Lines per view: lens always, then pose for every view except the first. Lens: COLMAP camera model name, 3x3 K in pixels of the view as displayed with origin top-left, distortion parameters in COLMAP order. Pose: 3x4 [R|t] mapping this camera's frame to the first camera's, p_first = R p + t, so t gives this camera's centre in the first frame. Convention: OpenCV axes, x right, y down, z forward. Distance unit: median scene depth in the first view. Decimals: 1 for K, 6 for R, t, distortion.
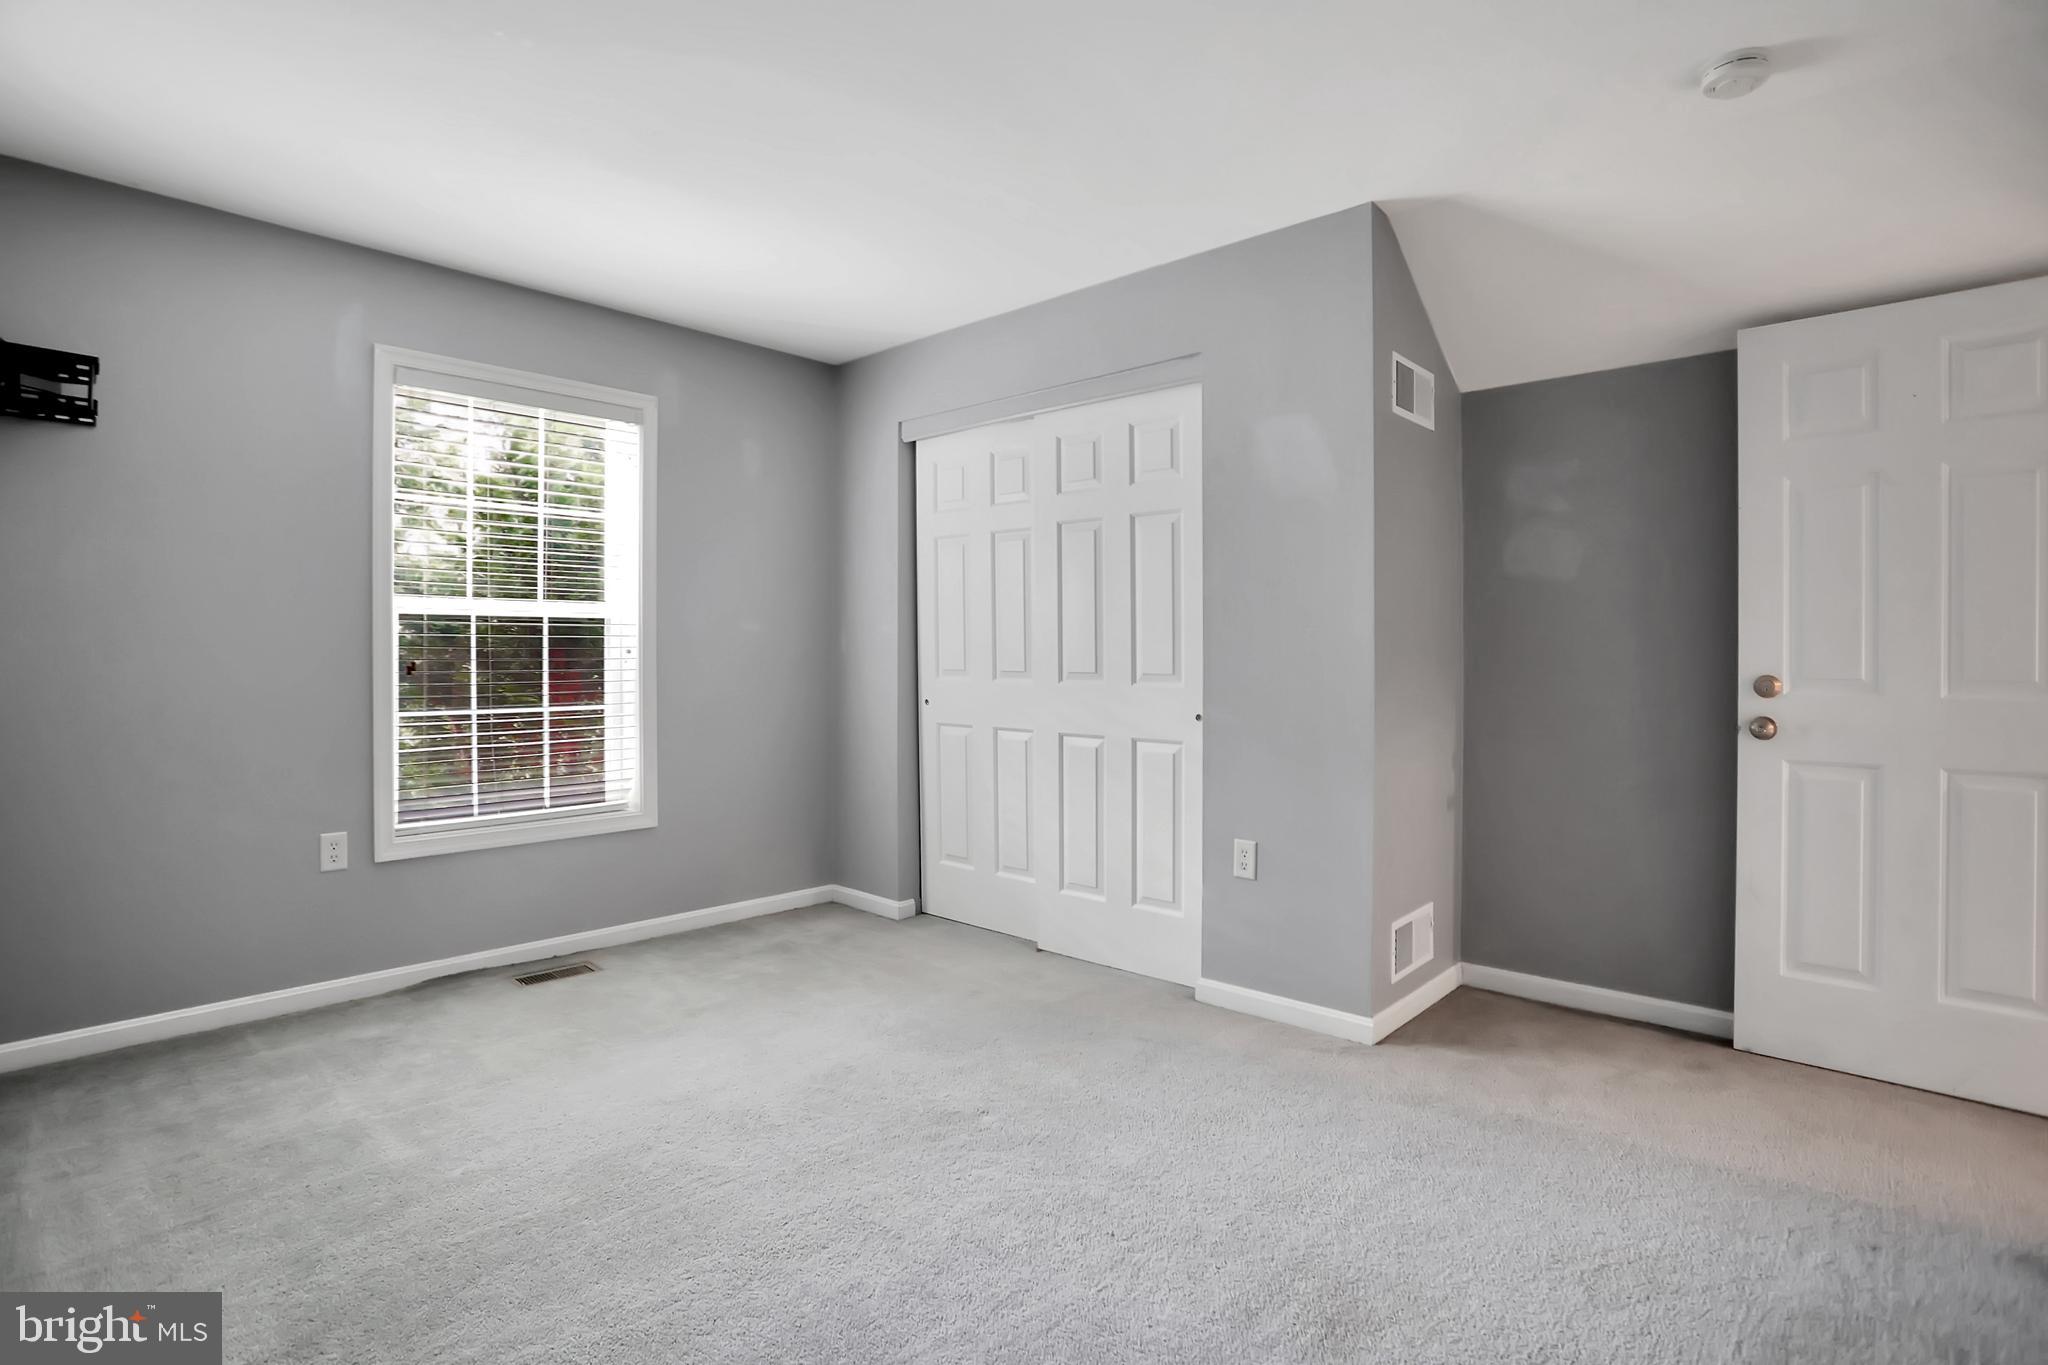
lens RADIAL K [[1045.8, 0, 1032.3], [0, 1045.8, 672.4], [0, 0, 1]] dist [-0.012971, 0.000274]
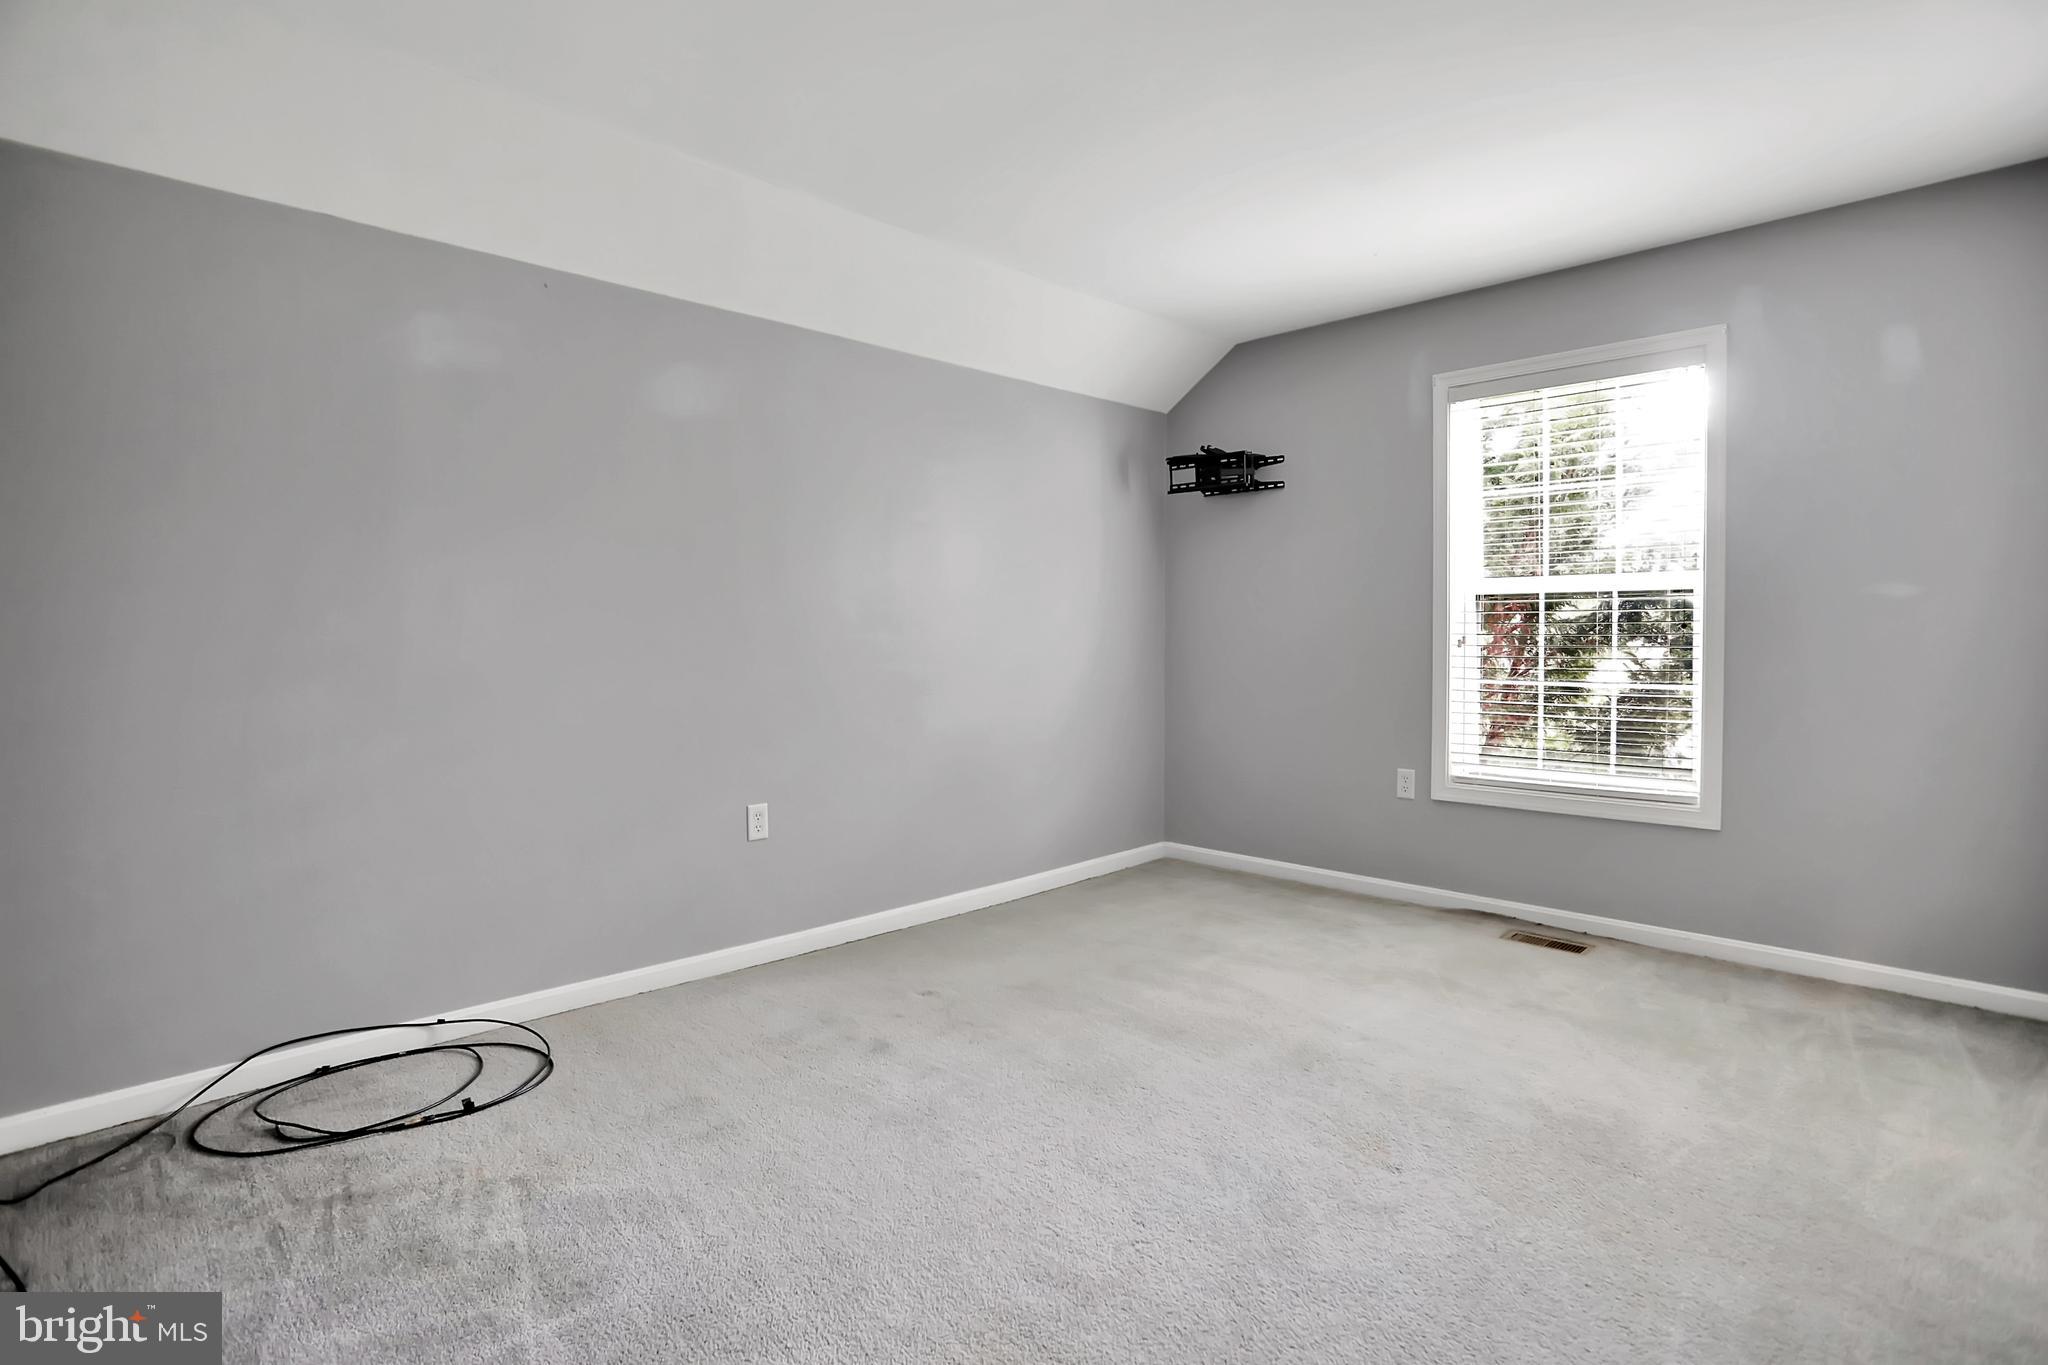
lens RADIAL K [[1045.8, 0, 1035.2], [0, 1045.8, 681.9], [0, 0, 1]] dist [-0.012971, 0.000274]
pose [[-0.044531, 0.043681, -0.998053, 0.578395], [-0.010082, 0.998973, 0.044171, -0.005885], [0.998957, 0.012030, -0.044045, 0.541241]]
